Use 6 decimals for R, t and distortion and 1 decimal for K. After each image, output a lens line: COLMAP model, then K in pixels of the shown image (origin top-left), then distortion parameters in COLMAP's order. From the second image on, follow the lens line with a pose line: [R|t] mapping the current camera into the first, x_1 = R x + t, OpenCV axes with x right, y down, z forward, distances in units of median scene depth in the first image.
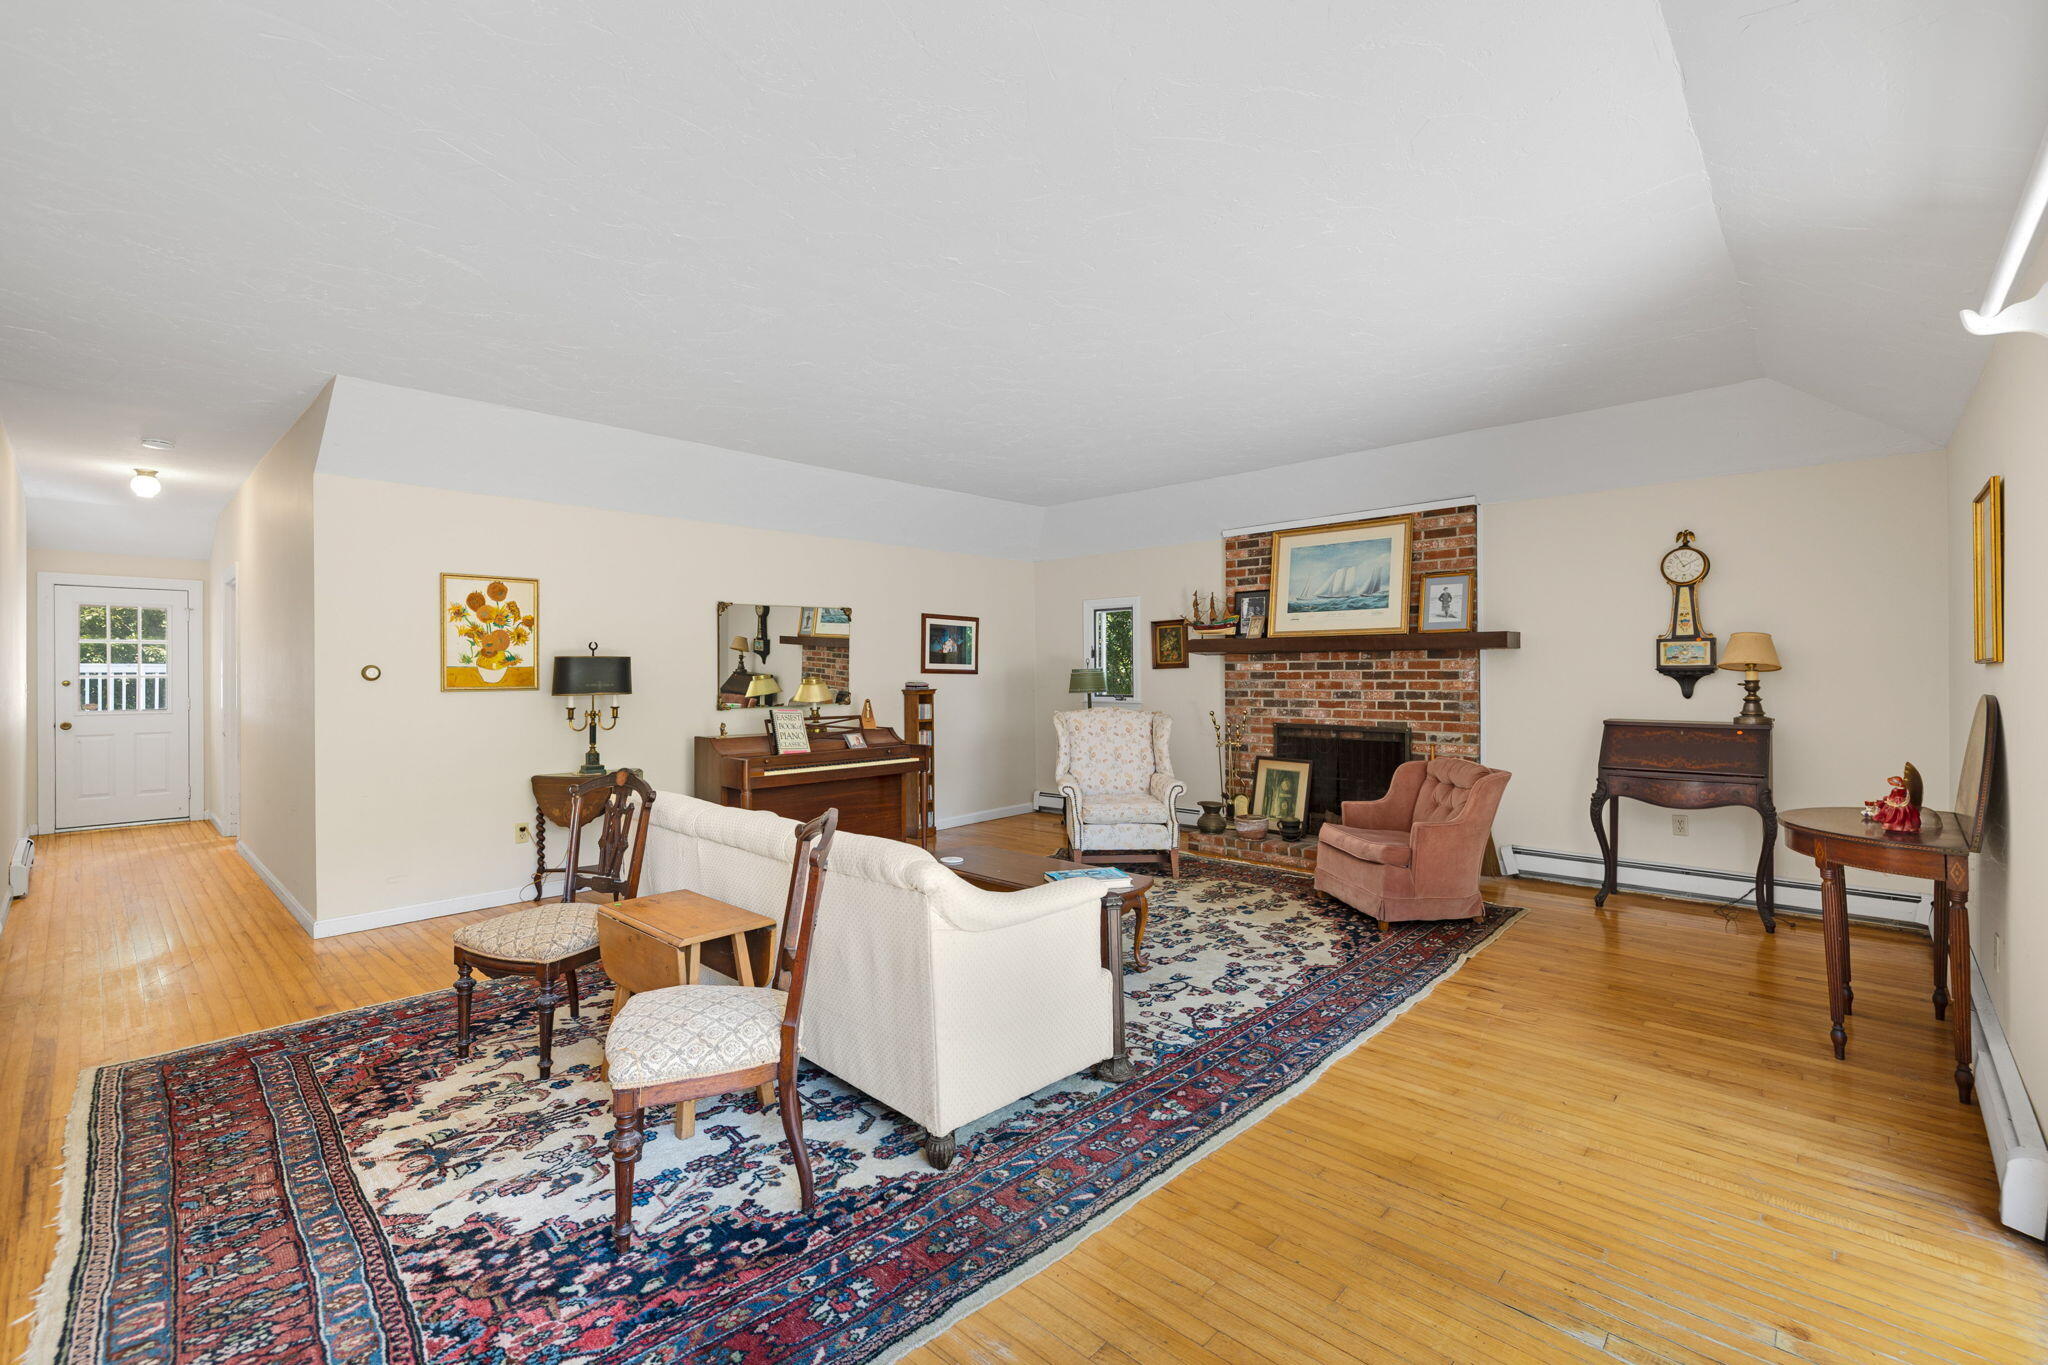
lens RADIAL K [[853.3, 0, 1087.0], [0, 853.3, 675.7], [0, 0, 1]] dist [0.000547, -0.000306]
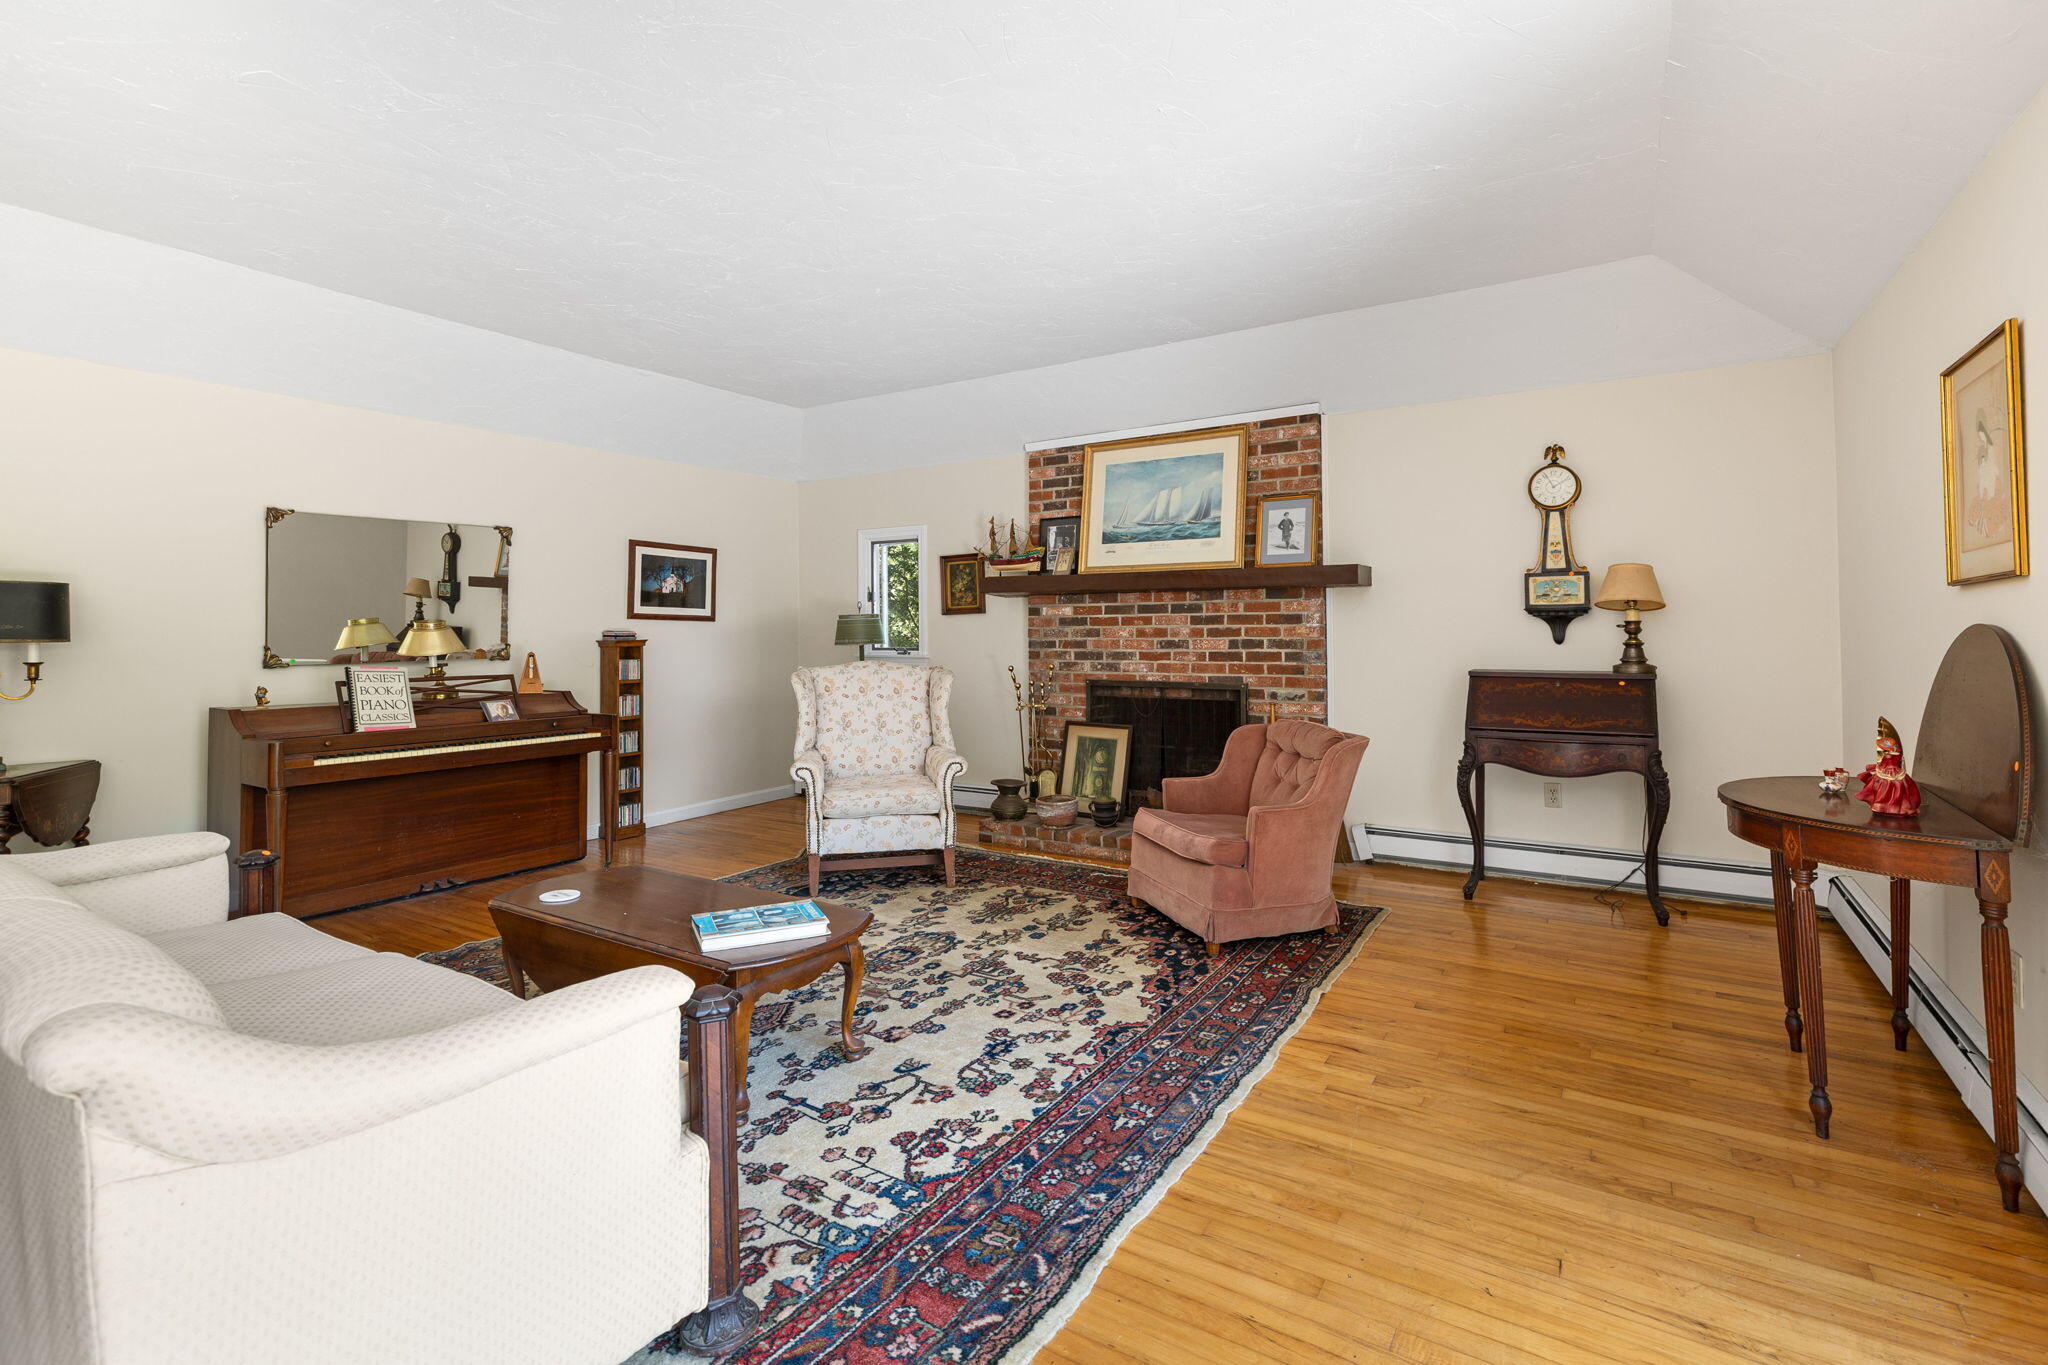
lens RADIAL K [[895.9, 0, 1074.1], [0, 895.9, 616.2], [0, 0, 1]] dist [0.000677, 0.000247]
pose [[0.985554, 0.001257, 0.169355, 0.077965], [0.002434, 0.999764, -0.021587, 0.016455], [-0.169343, 0.021688, 0.985319, 0.199785]]
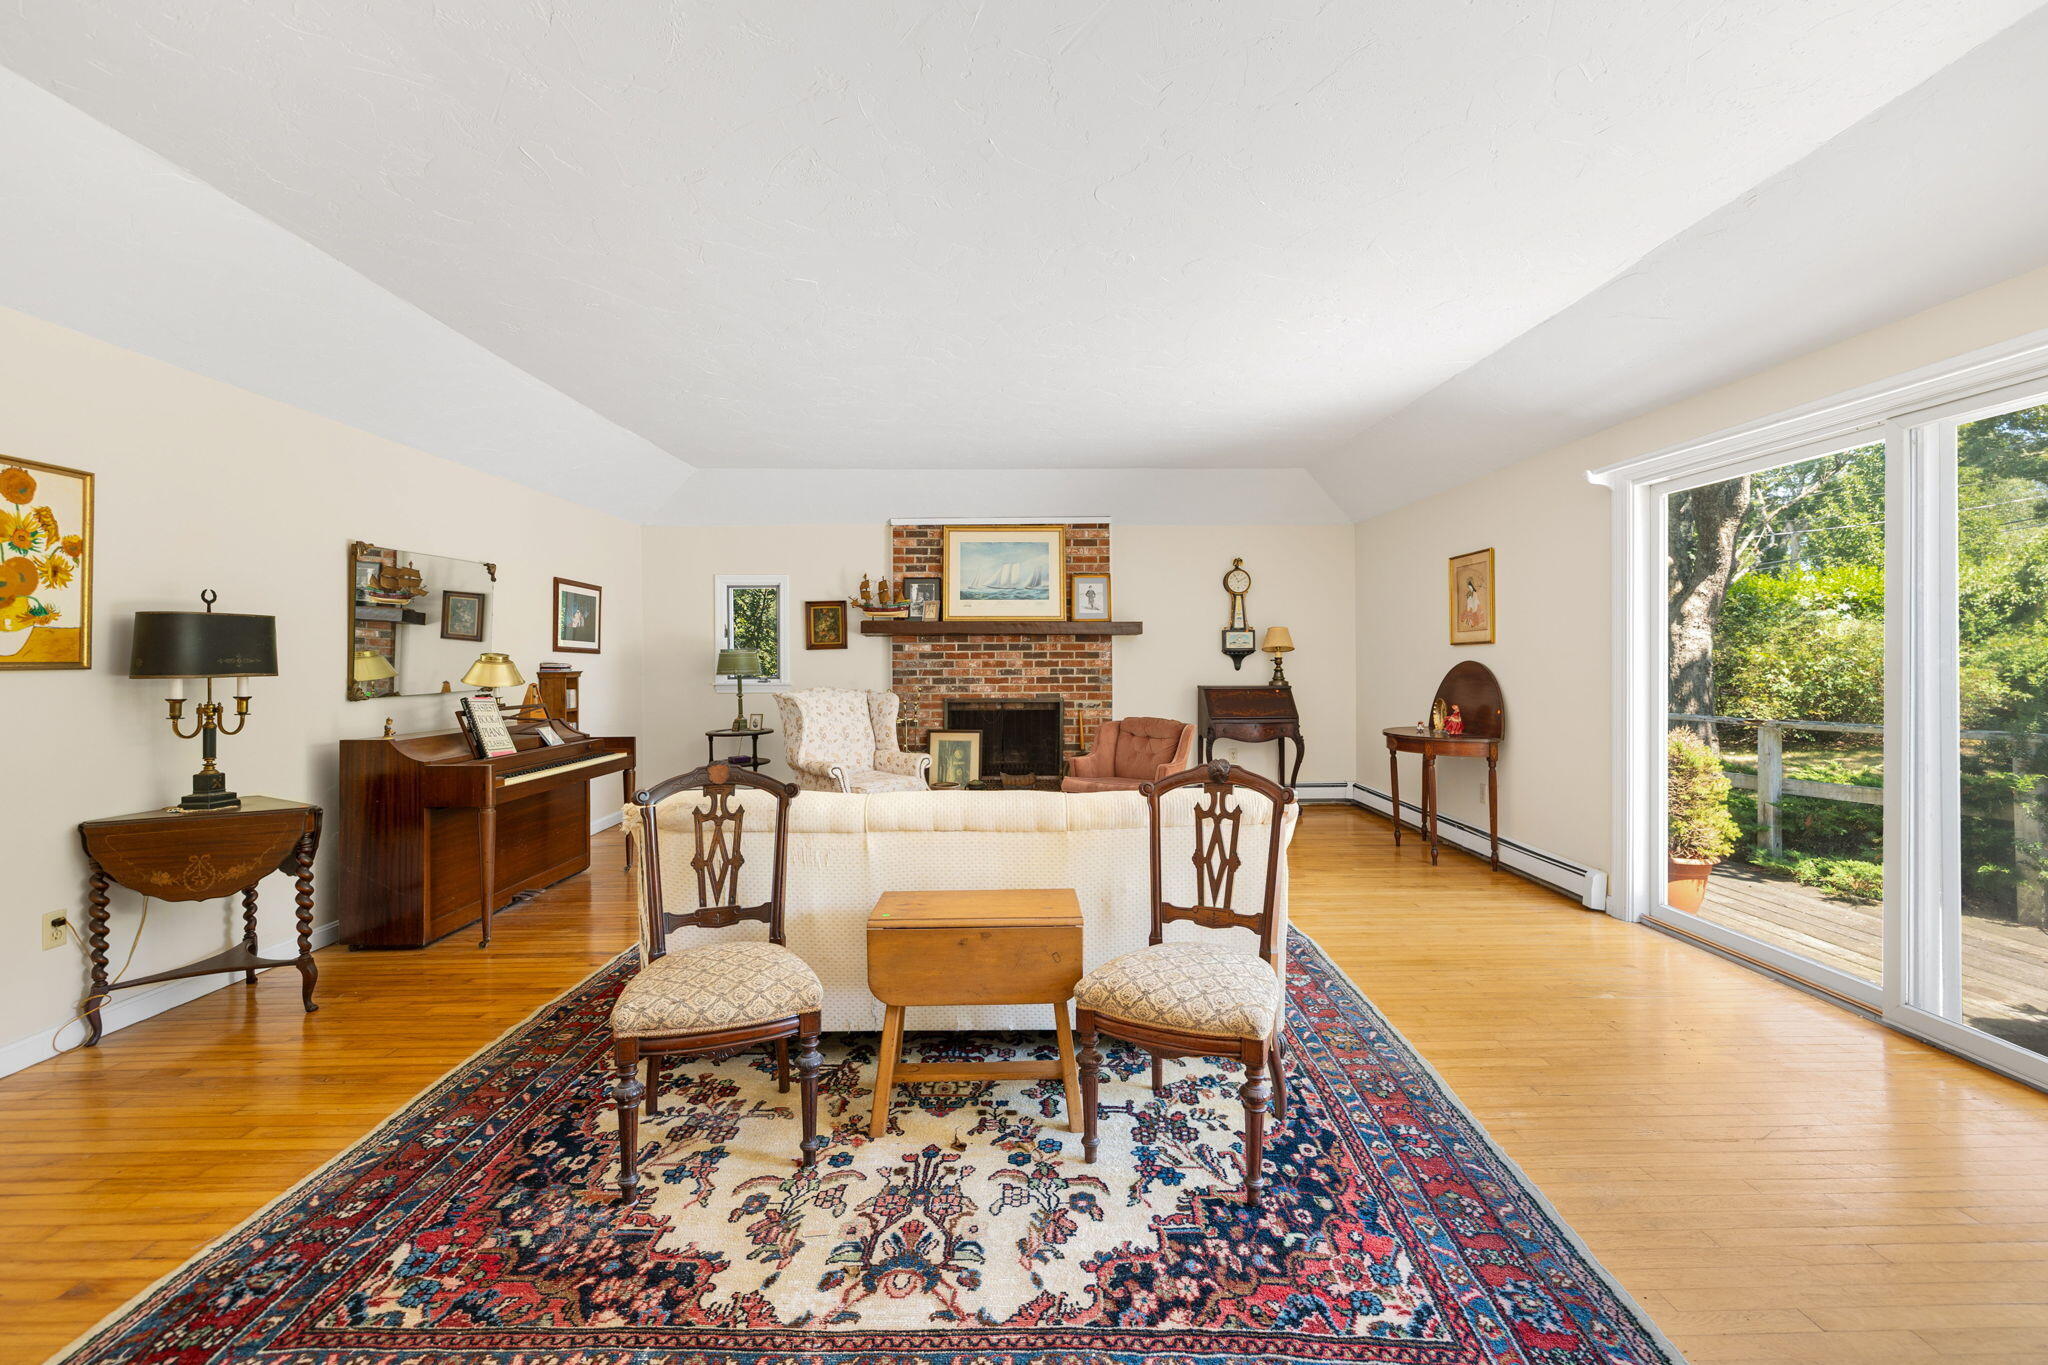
lens RADIAL K [[808.0, 0, 1066.2], [0, 808.0, 660.9], [0, 0, 1]] dist [-0.000640, 0.000108]
pose [[0.738773, -0.000586, 0.673955, -0.455228], [0.004015, 0.999986, -0.003532, 0.013395], [-0.673943, 0.005316, 0.738764, 0.150222]]
